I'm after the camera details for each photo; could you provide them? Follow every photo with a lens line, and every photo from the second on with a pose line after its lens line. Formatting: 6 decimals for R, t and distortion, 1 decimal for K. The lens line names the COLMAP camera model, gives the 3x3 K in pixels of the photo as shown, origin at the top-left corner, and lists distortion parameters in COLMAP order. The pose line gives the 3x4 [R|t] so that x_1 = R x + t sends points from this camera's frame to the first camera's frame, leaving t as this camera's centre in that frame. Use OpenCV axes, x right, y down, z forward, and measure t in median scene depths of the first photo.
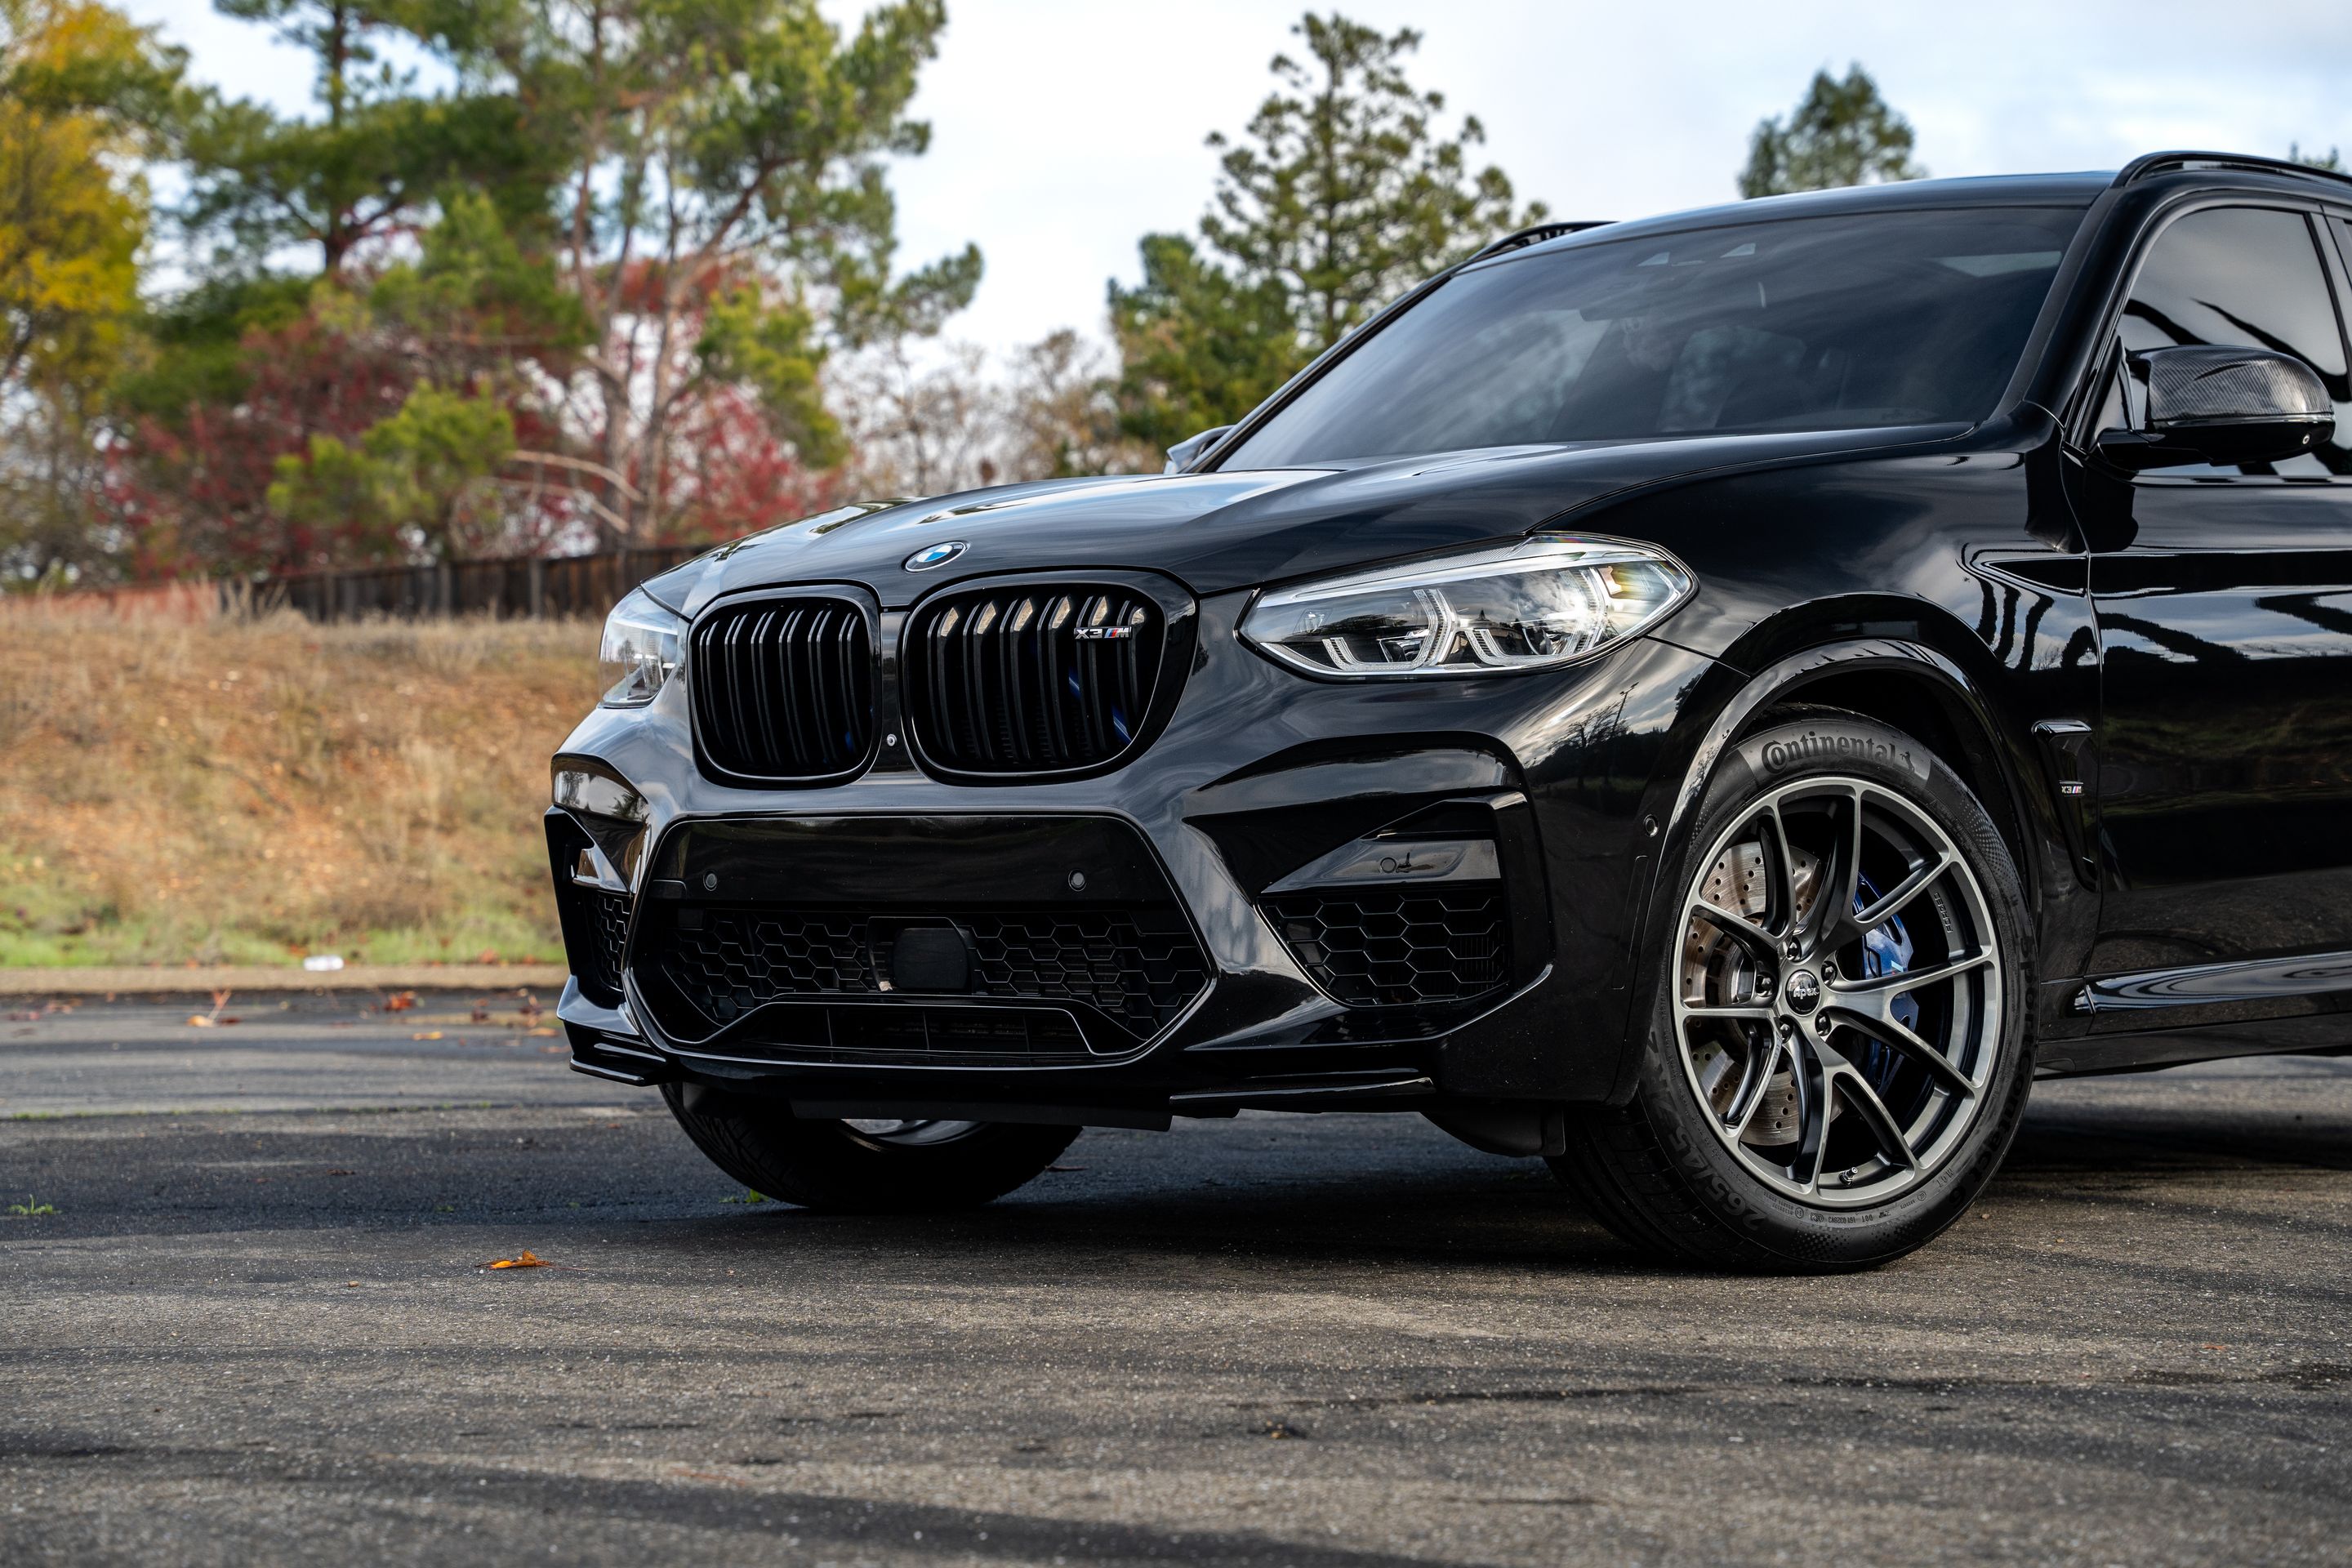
lens RADIAL K [[4603.3, 0, 1176.0], [0, 4603.3, 784.0], [0, 0, 1]] dist [0.246918, 0.501740]
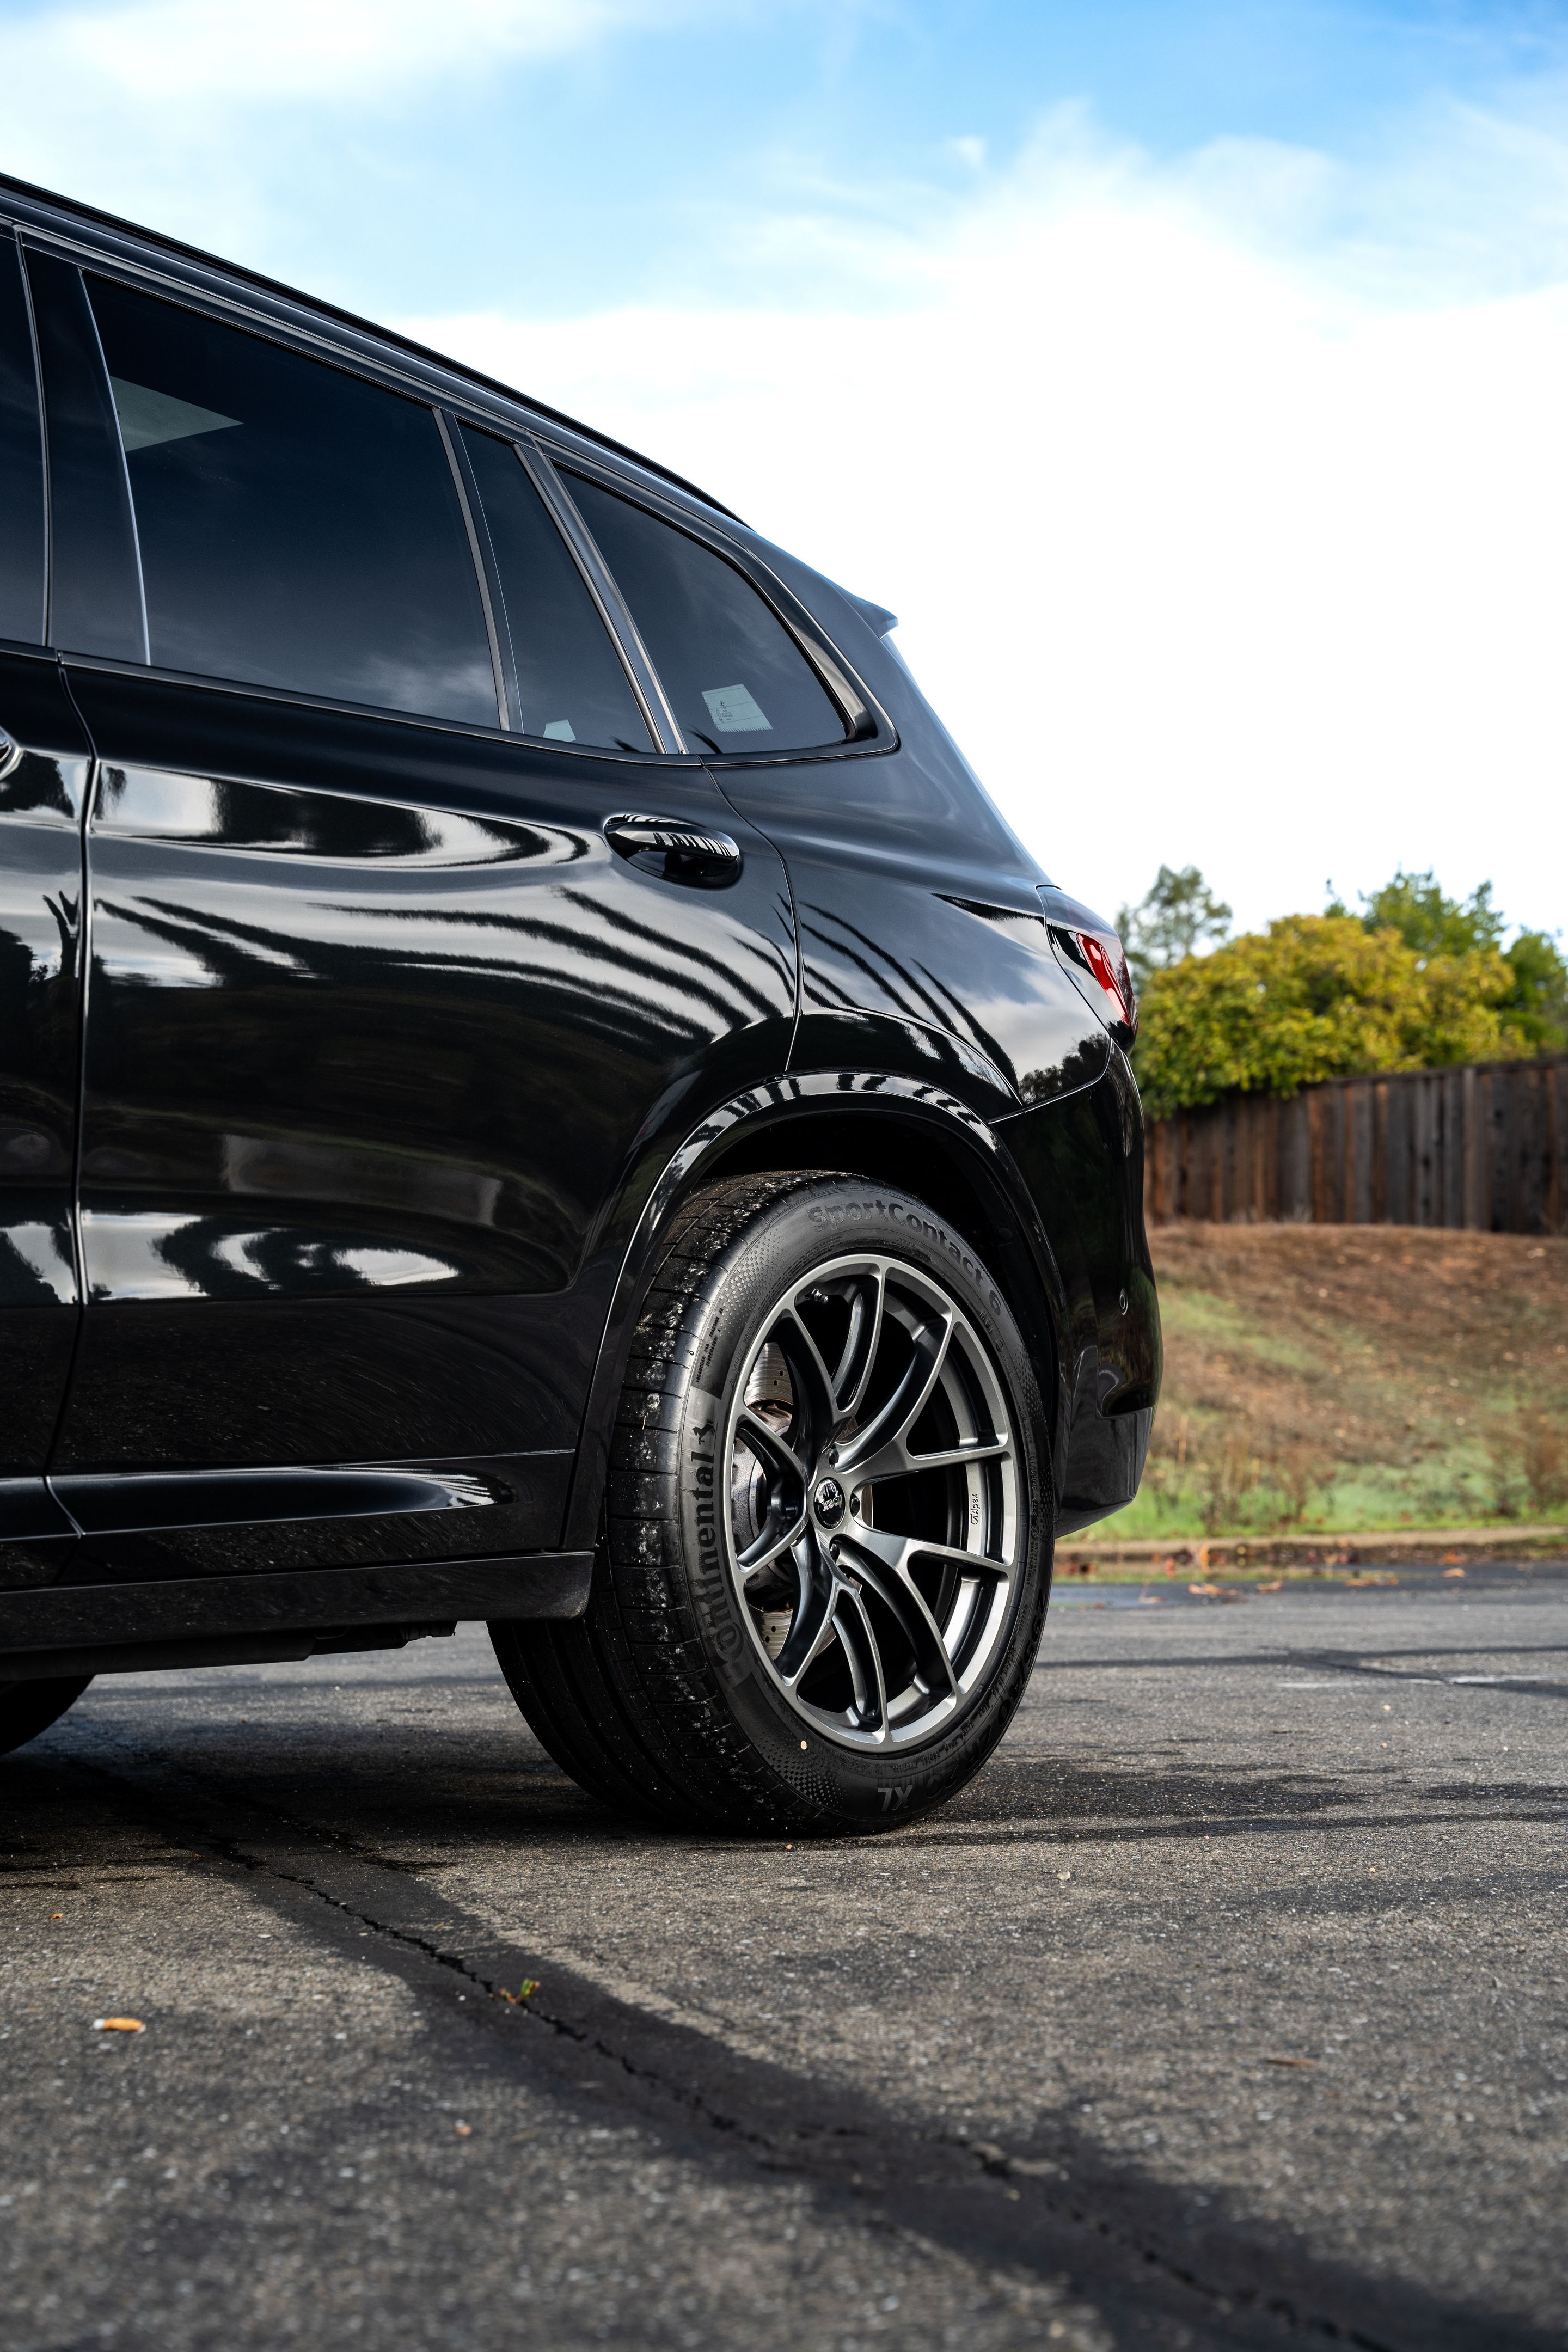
lens RADIAL K [[3446.9, 0, 784.0], [0, 3446.9, 1176.0], [0, 0, 1]] dist [0.047698, 0.030795]
pose [[0.999933, -0.007422, 0.008838, 0.421987], [0.008019, 0.997543, -0.069592, 0.033511], [-0.008300, 0.069659, 0.997536, 0.720745]]
